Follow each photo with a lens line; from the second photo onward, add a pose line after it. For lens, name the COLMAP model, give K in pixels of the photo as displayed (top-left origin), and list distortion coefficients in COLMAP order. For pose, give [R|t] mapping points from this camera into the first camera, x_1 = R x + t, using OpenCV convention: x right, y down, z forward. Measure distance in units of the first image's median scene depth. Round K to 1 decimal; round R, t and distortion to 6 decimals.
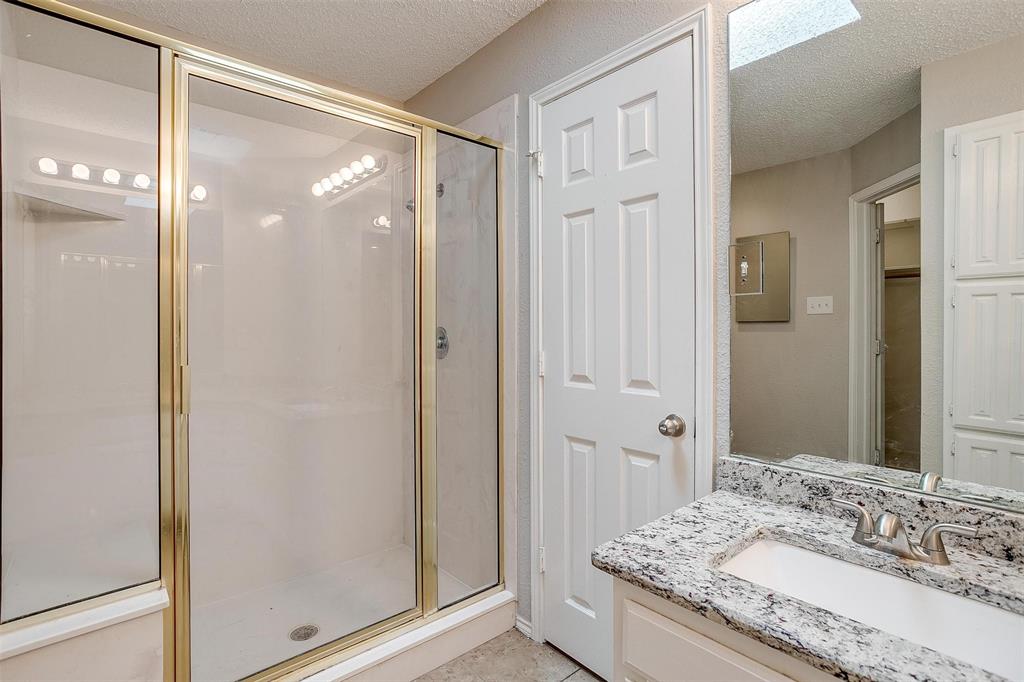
lens RADIAL K [[493.2, 0, 509.3], [0, 493.2, 333.4], [0, 0, 1]] dist [-0.023598, 0.006090]
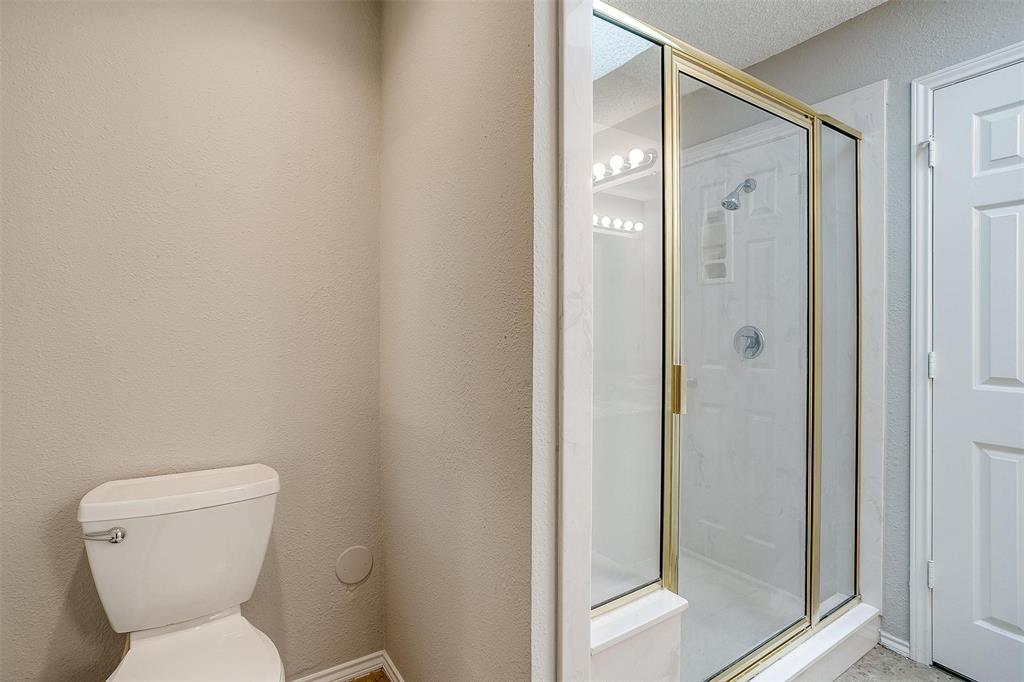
lens RADIAL K [[493.2, 0, 508.4], [0, 493.2, 328.2], [0, 0, 1]] dist [-0.023598, 0.006090]
pose [[0.990809, 0.003617, -0.135223, -0.726112], [-0.004369, 0.999977, -0.005263, -0.000249], [0.135201, 0.005805, 0.990801, -0.030556]]
